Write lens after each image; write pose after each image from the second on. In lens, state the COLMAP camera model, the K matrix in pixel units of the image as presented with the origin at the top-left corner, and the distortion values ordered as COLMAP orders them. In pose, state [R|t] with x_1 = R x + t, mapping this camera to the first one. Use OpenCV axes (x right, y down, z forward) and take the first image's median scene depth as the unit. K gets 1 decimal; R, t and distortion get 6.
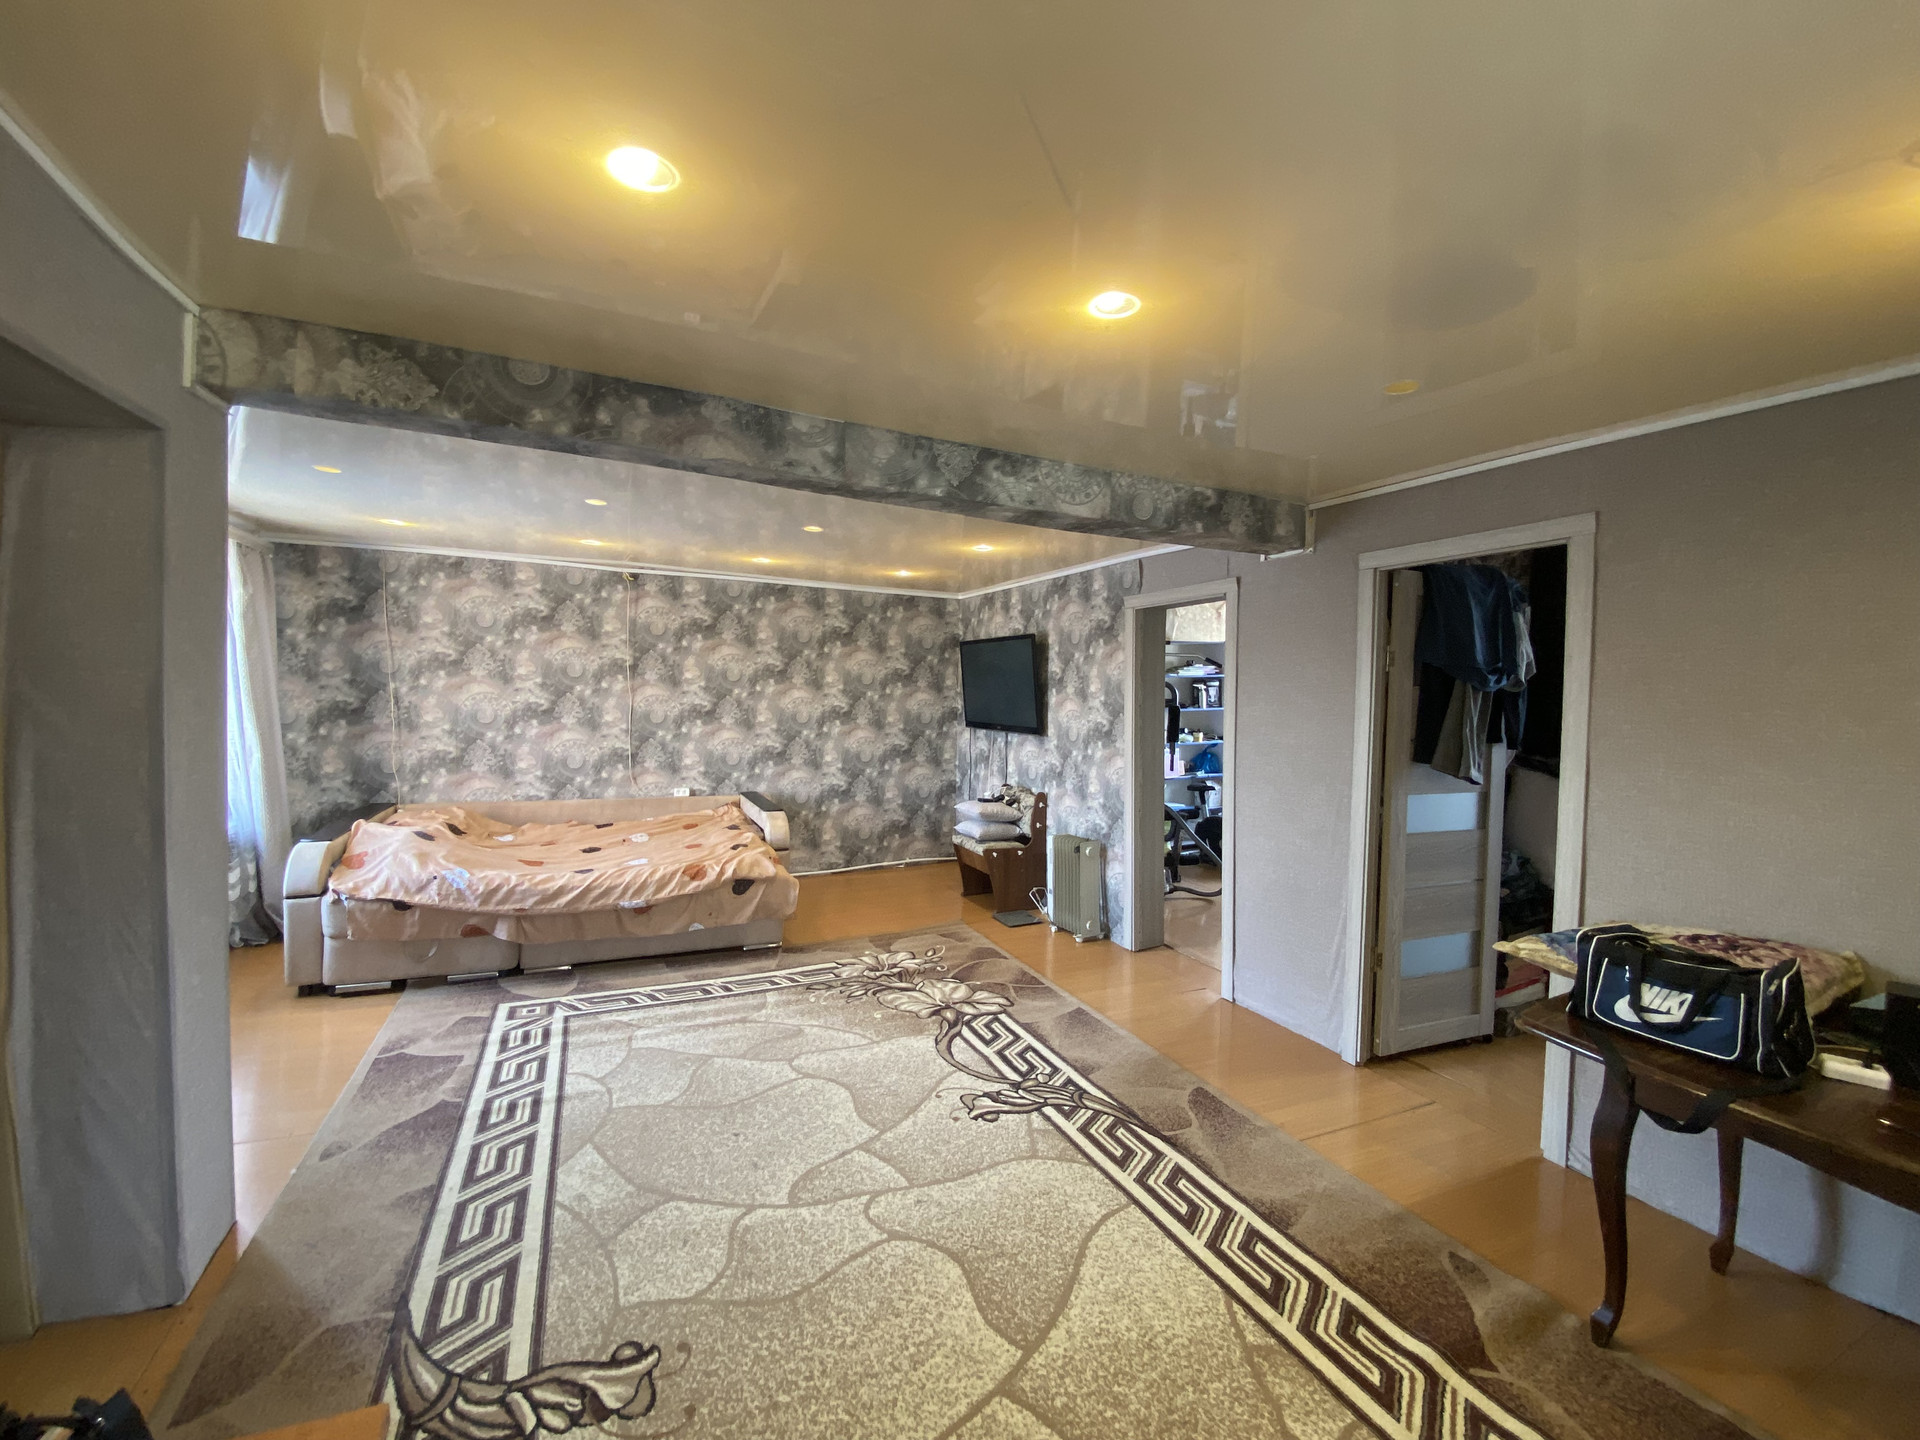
lens RADIAL K [[779.6, 0, 956.8], [0, 779.6, 720.2], [0, 0, 1]] dist [0.007712, -0.012692]
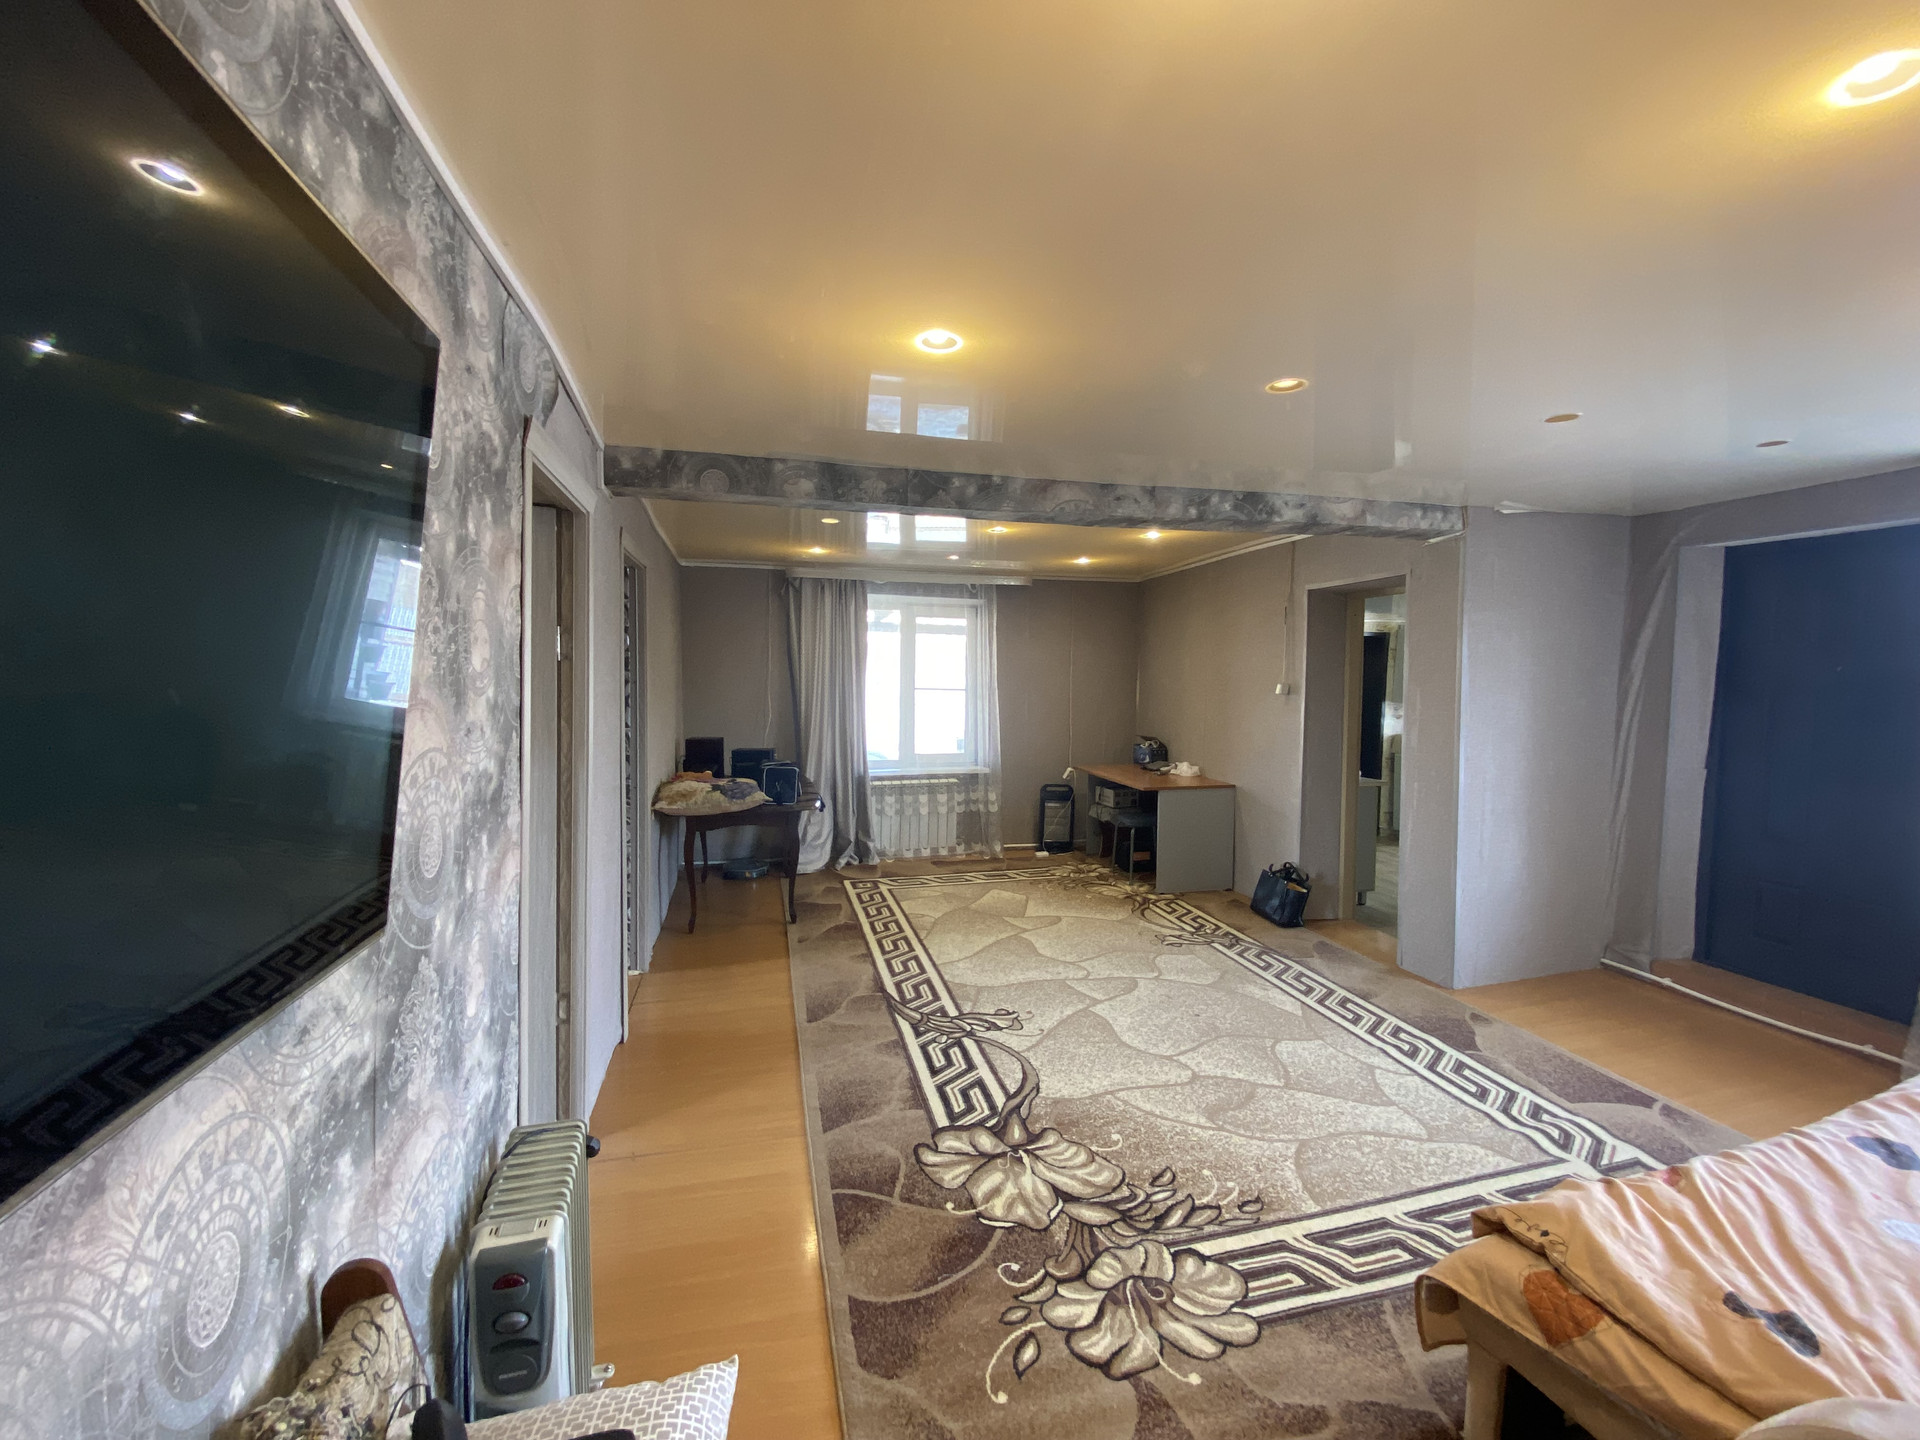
lens RADIAL K [[779.6, 0, 962.7], [0, 779.6, 710.2], [0, 0, 1]] dist [0.007712, -0.012692]
pose [[-0.984683, -0.035367, 0.170731, -0.086330], [-0.020701, 0.995999, 0.086933, -0.084430], [-0.173123, 0.082067, -0.981475, 2.055681]]
